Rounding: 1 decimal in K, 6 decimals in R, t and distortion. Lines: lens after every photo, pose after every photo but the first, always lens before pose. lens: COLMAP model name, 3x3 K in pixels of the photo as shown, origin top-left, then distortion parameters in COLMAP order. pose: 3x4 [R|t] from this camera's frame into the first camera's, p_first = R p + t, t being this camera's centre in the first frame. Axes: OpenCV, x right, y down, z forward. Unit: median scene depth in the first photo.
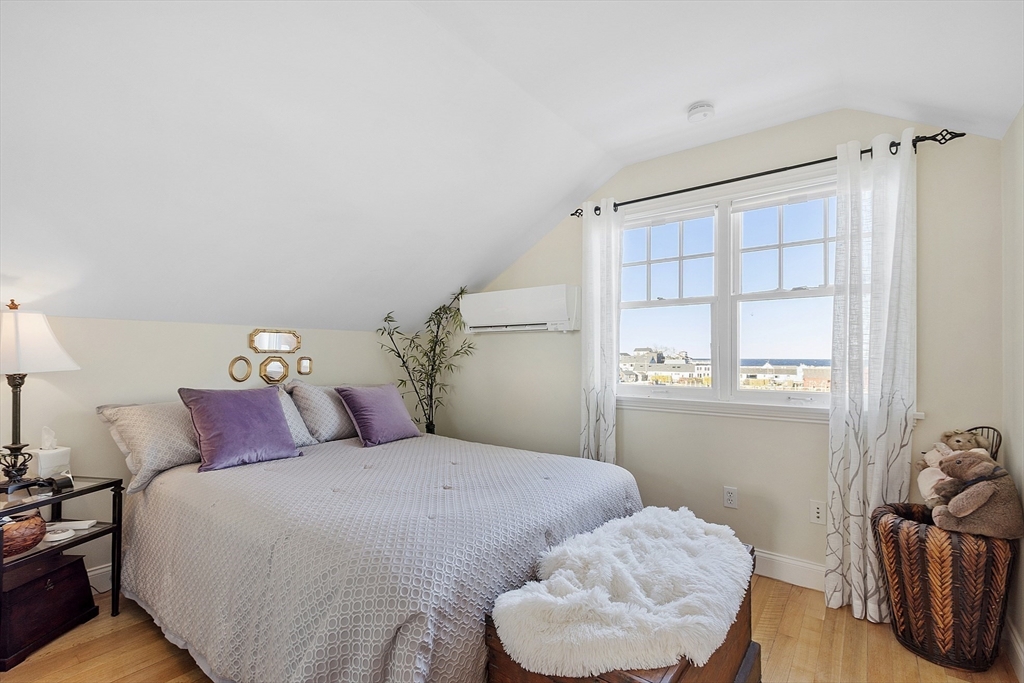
lens RADIAL K [[468.8, 0, 512.0], [0, 468.8, 341.5], [0, 0, 1]] dist [-0.000578, 0.000471]
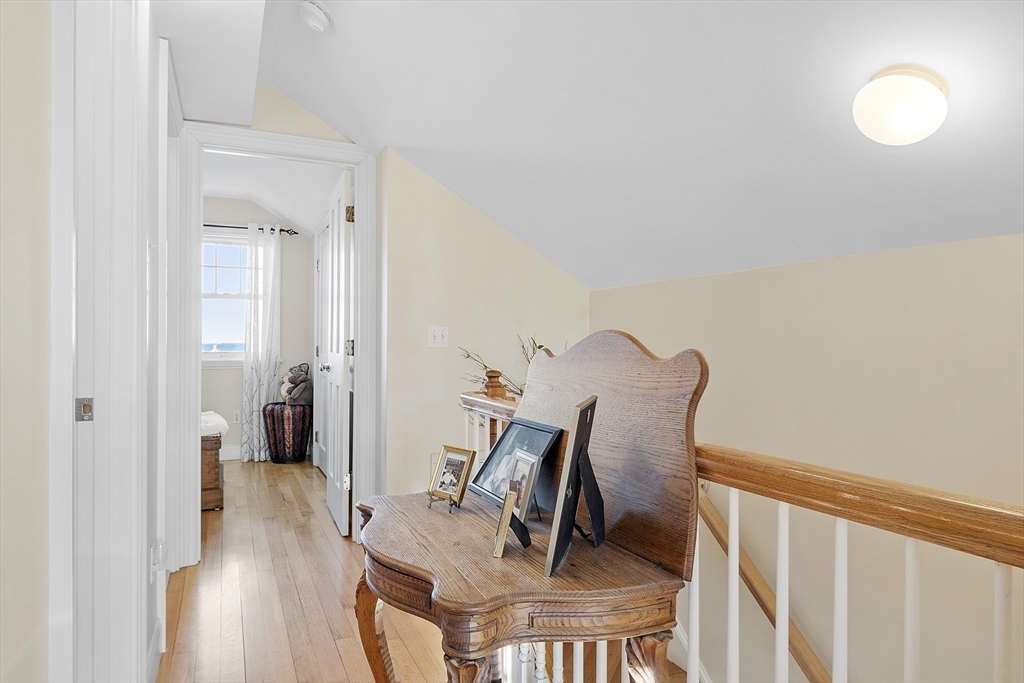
lens RADIAL K [[664.9, 0, 512.0], [0, 664.9, 341.5], [0, 0, 1]] dist [-0.000994, 0.000392]
pose [[0.490561, -0.015285, 0.871273, -1.219739], [-0.016467, 0.999505, 0.026806, -0.023410], [-0.871251, -0.027497, 0.490067, -1.360408]]
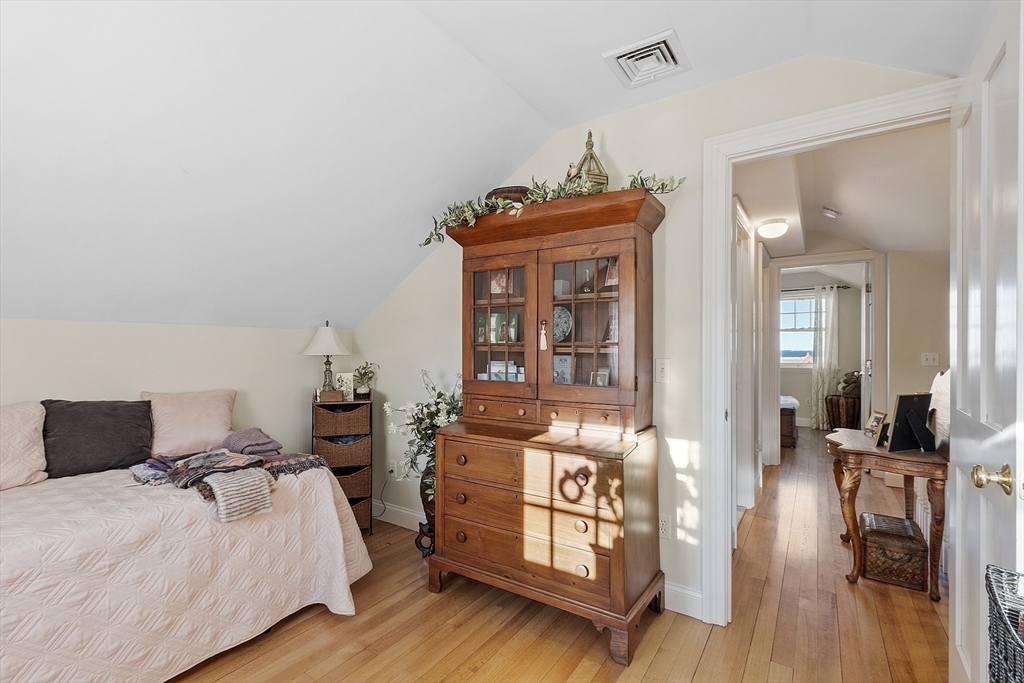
lens RADIAL K [[468.8, 0, 512.0], [0, 468.8, 341.5], [0, 0, 1]] dist [-0.000578, 0.000471]
pose [[0.997134, -0.009418, 0.075067, -1.702140], [0.008364, 0.999862, 0.014337, -0.102821], [-0.075192, -0.013668, 0.997075, -2.154366]]
